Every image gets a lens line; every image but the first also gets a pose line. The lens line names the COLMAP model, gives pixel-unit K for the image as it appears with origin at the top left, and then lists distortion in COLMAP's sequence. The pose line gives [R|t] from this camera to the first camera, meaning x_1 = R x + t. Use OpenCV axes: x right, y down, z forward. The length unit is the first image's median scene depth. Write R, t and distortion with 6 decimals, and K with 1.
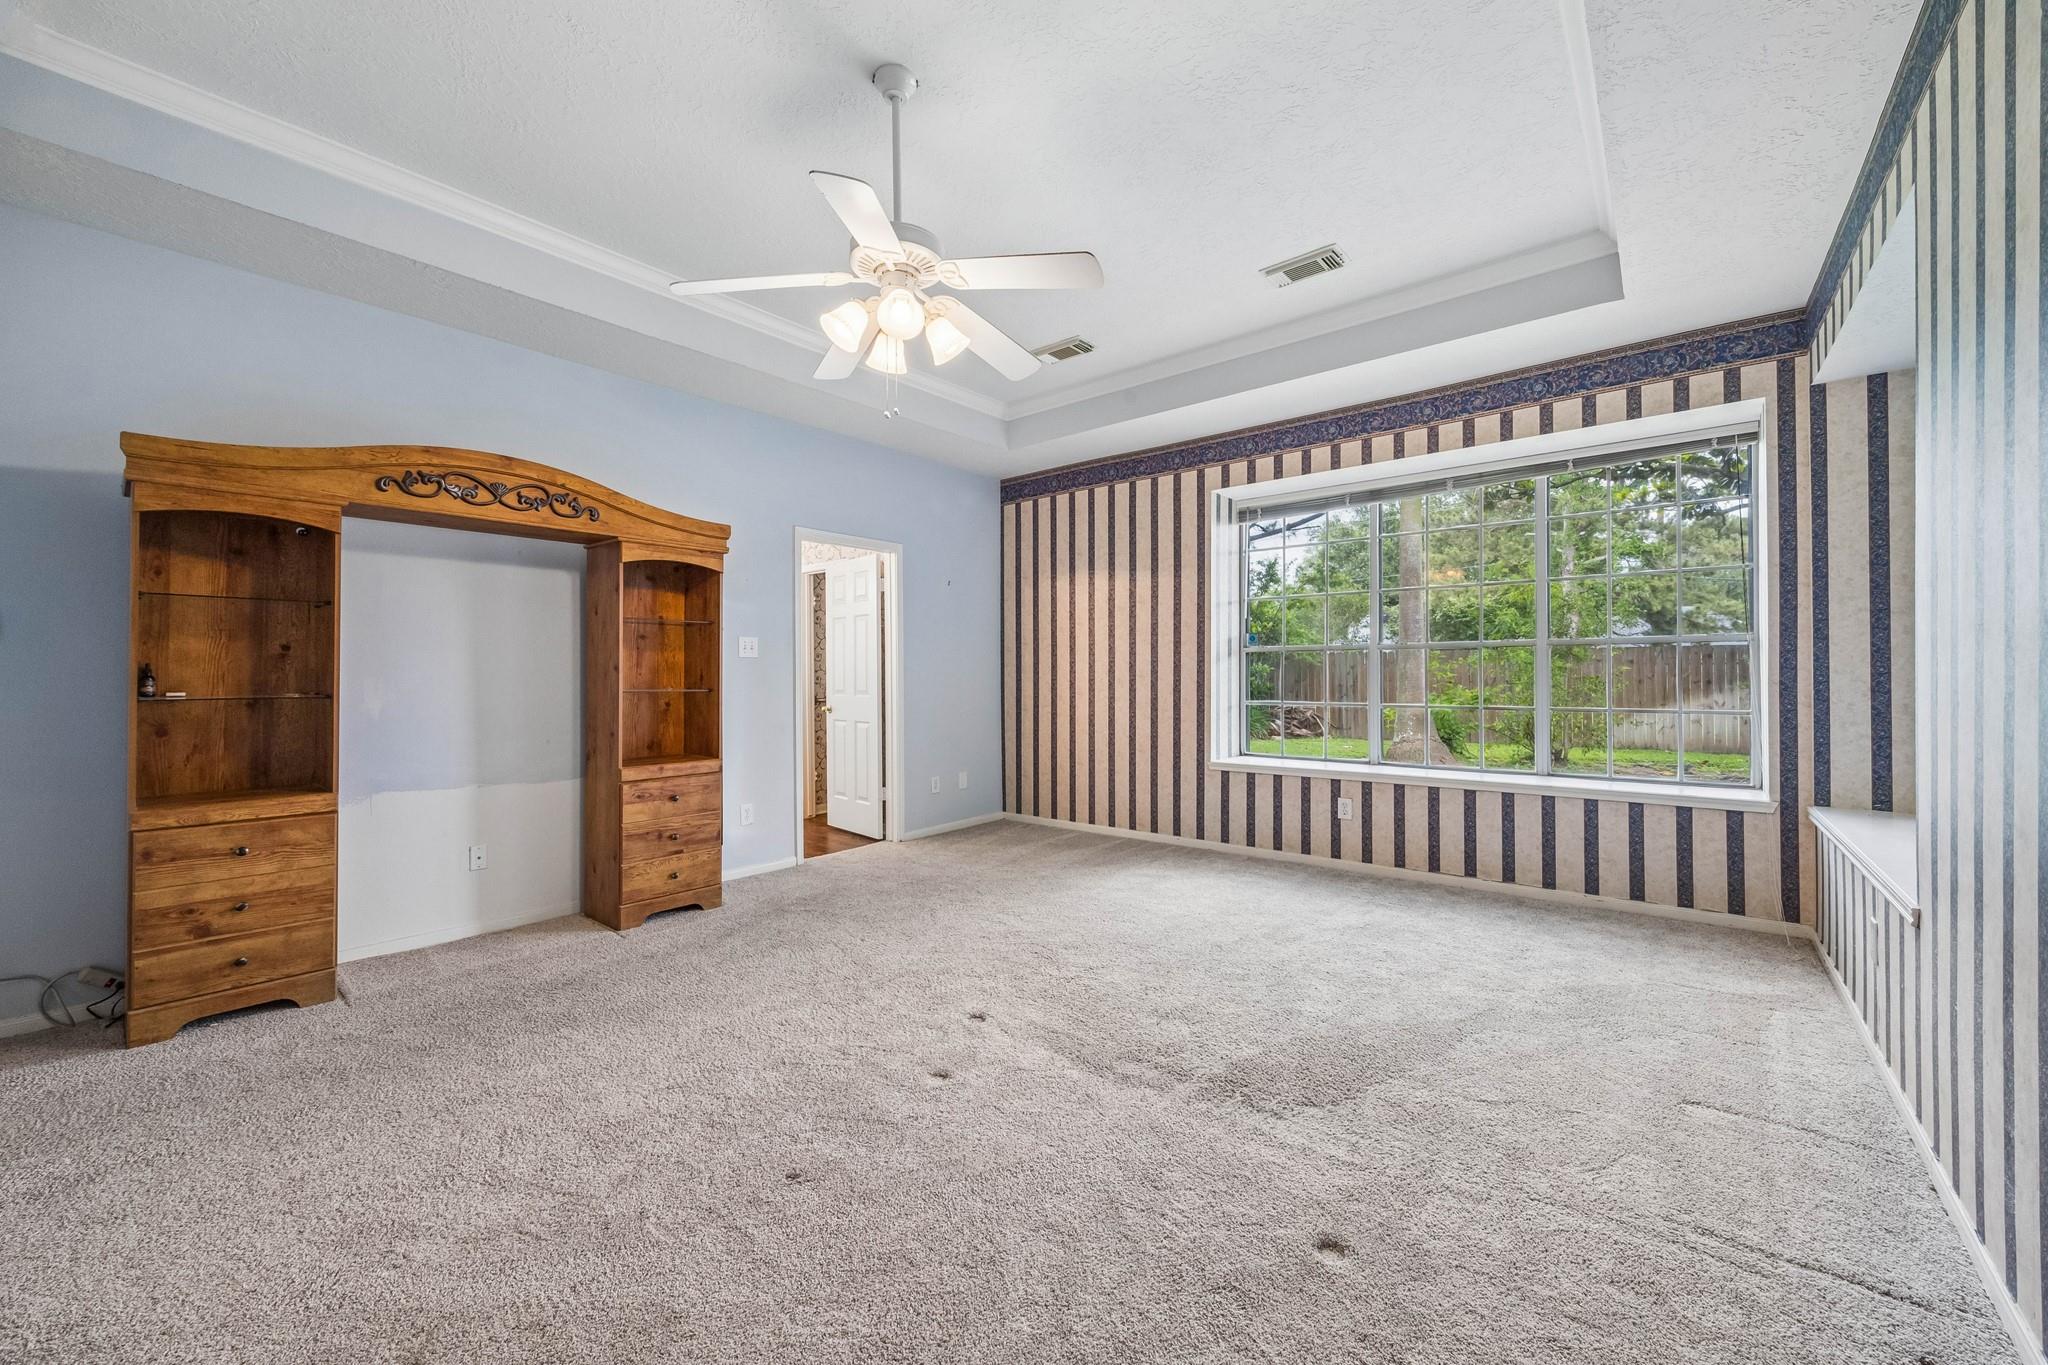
lens RADIAL K [[783.3, 0, 1027.8], [0, 783.3, 670.0], [0, 0, 1]] dist [-0.001833, -0.000776]
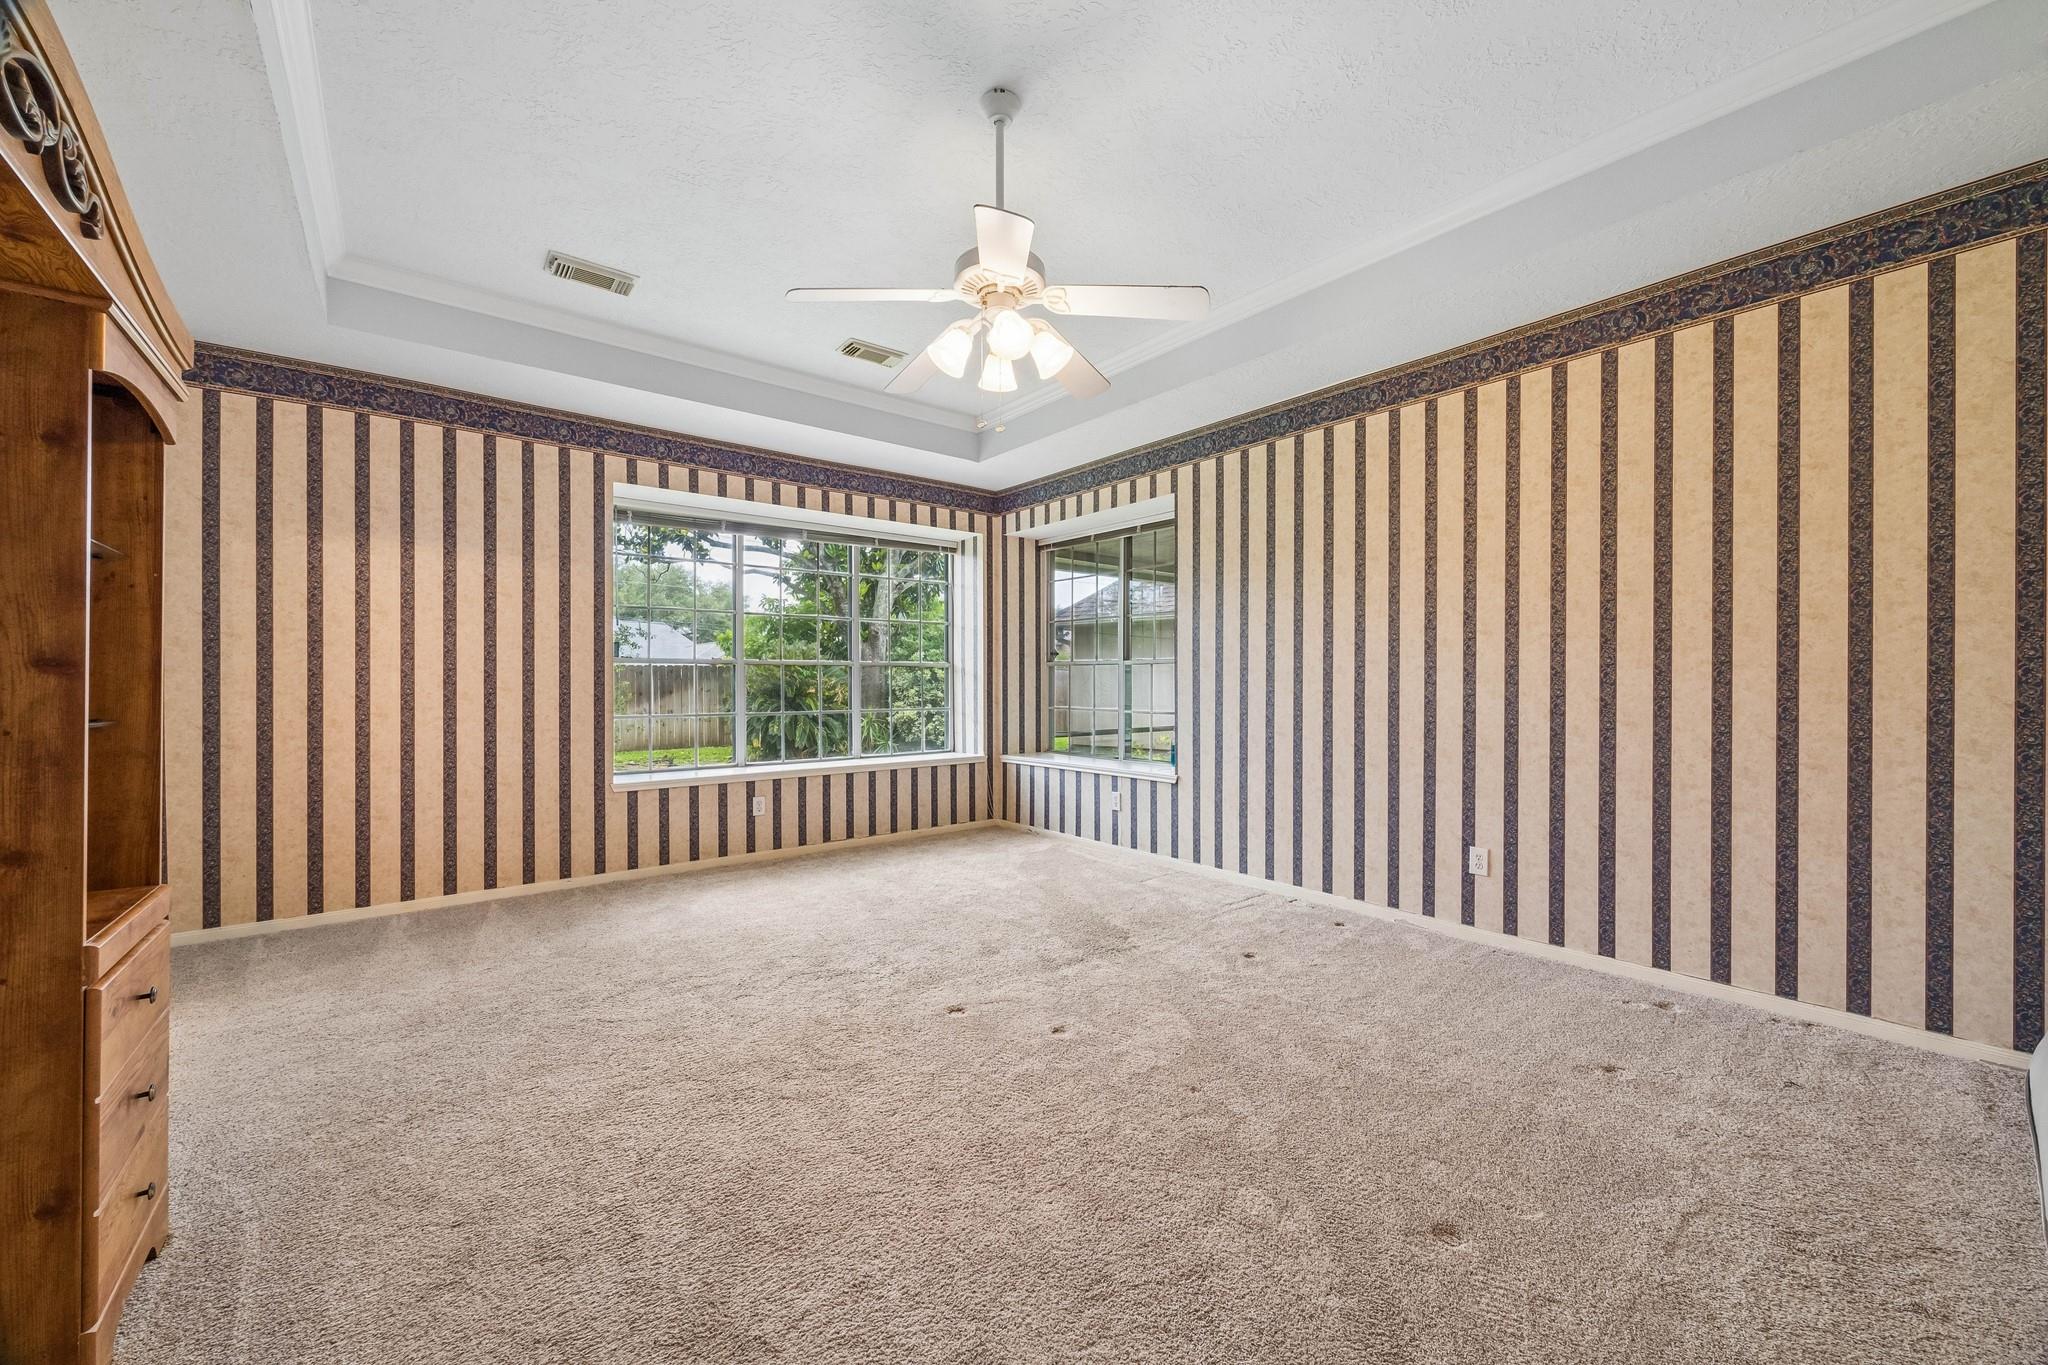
lens RADIAL K [[783.3, 0, 1028.9], [0, 783.3, 690.8], [0, 0, 1]] dist [-0.001833, -0.000776]
pose [[0.201563, -0.008127, 0.979442, -0.700212], [-0.006829, 0.999930, 0.009702, -0.002092], [-0.979452, -0.008644, 0.201494, 0.445905]]
